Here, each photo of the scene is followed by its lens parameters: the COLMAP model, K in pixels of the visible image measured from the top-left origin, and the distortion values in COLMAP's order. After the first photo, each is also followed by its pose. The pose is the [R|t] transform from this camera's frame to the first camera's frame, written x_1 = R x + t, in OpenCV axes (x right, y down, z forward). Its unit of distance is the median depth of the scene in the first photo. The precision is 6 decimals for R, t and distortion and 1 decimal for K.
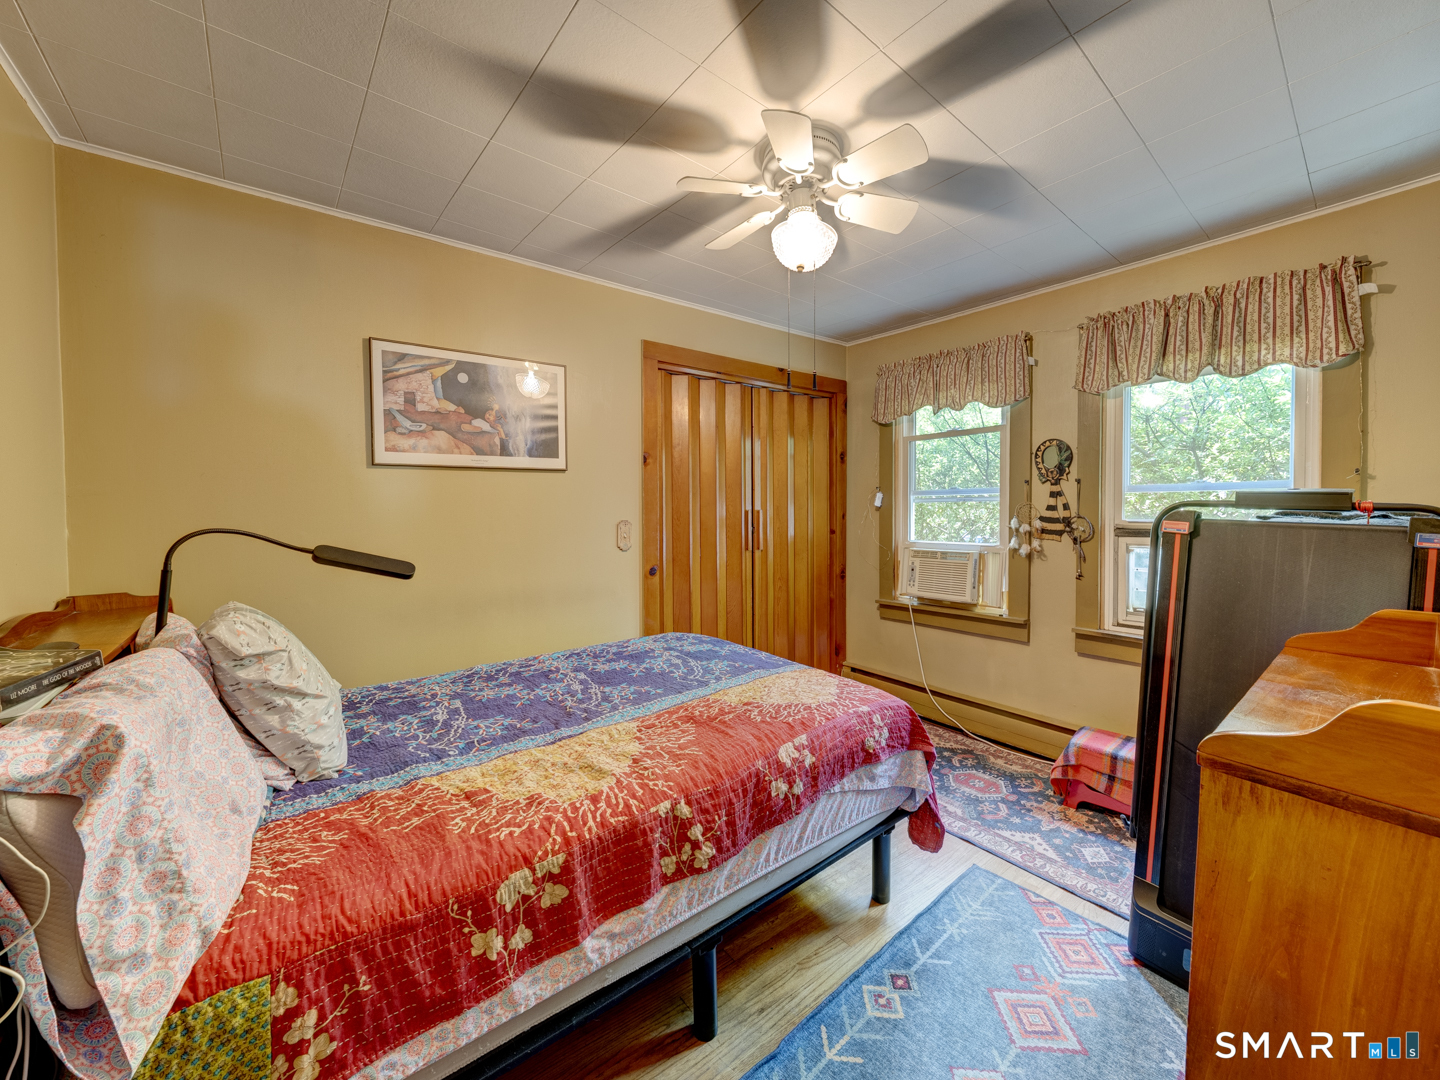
lens RADIAL K [[560.4, 0, 715.4], [0, 560.4, 529.1], [0, 0, 1]] dist [-0.006646, 0.001796]
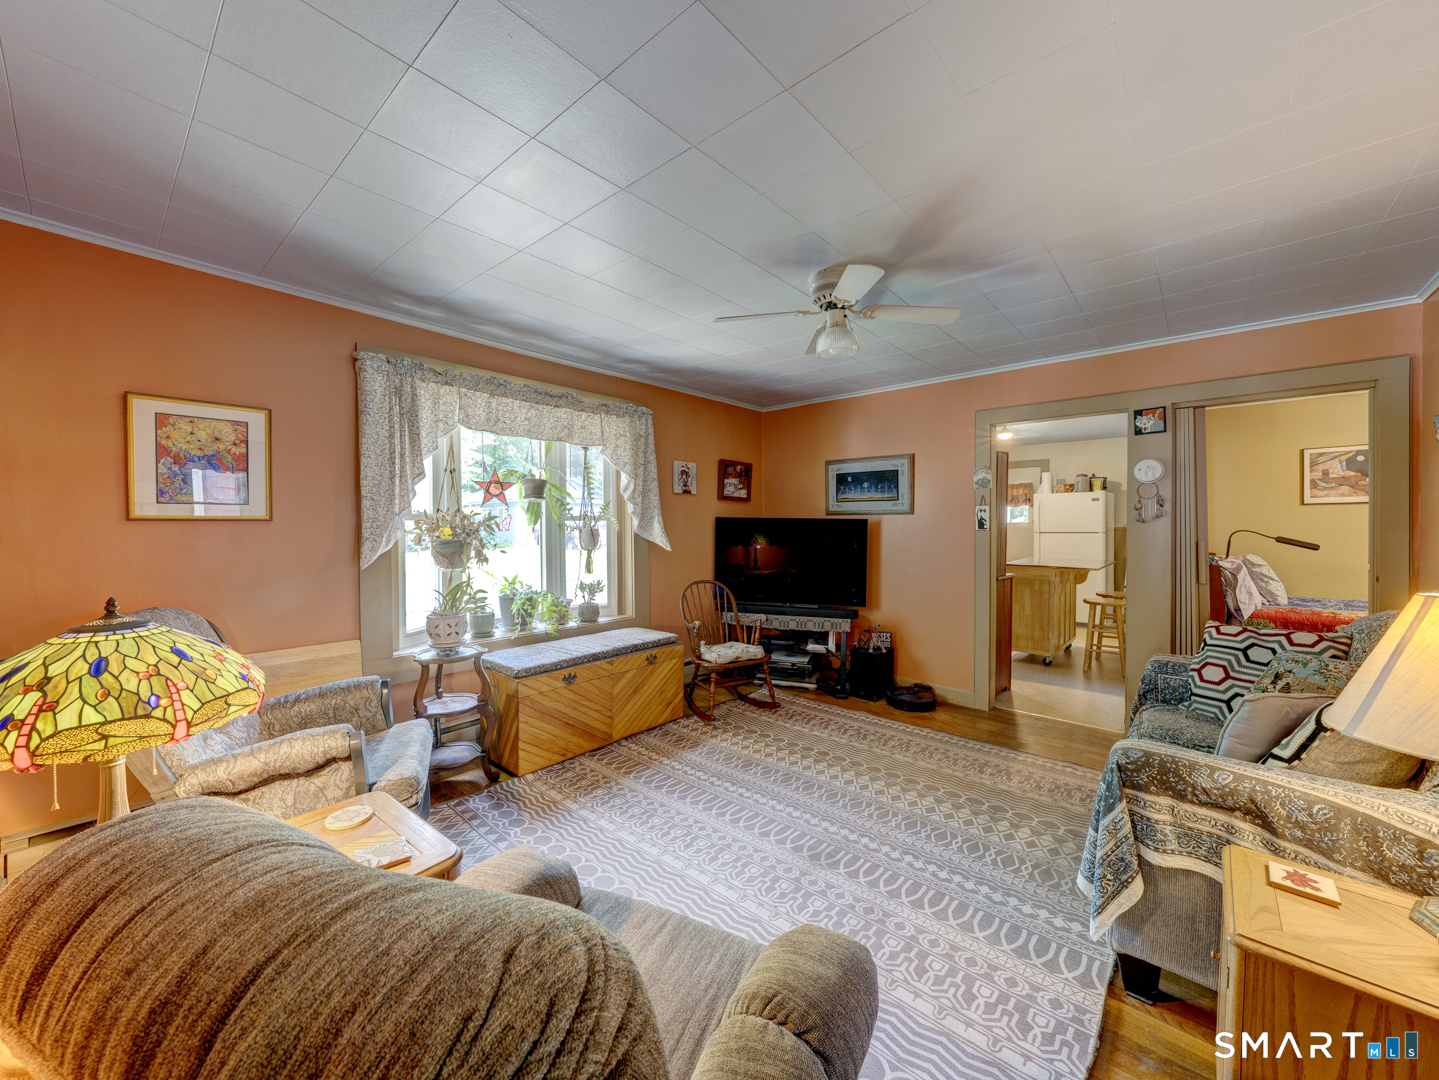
lens RADIAL K [[560.0, 0, 718.9], [0, 560.0, 526.1], [0, 0, 1]] dist [-0.006646, 0.001796]
pose [[0.199733, 0.007211, -0.979824, 1.113776], [-0.037550, 0.999295, -0.000300, 0.061783], [0.979131, 0.036852, 0.199863, -1.744643]]
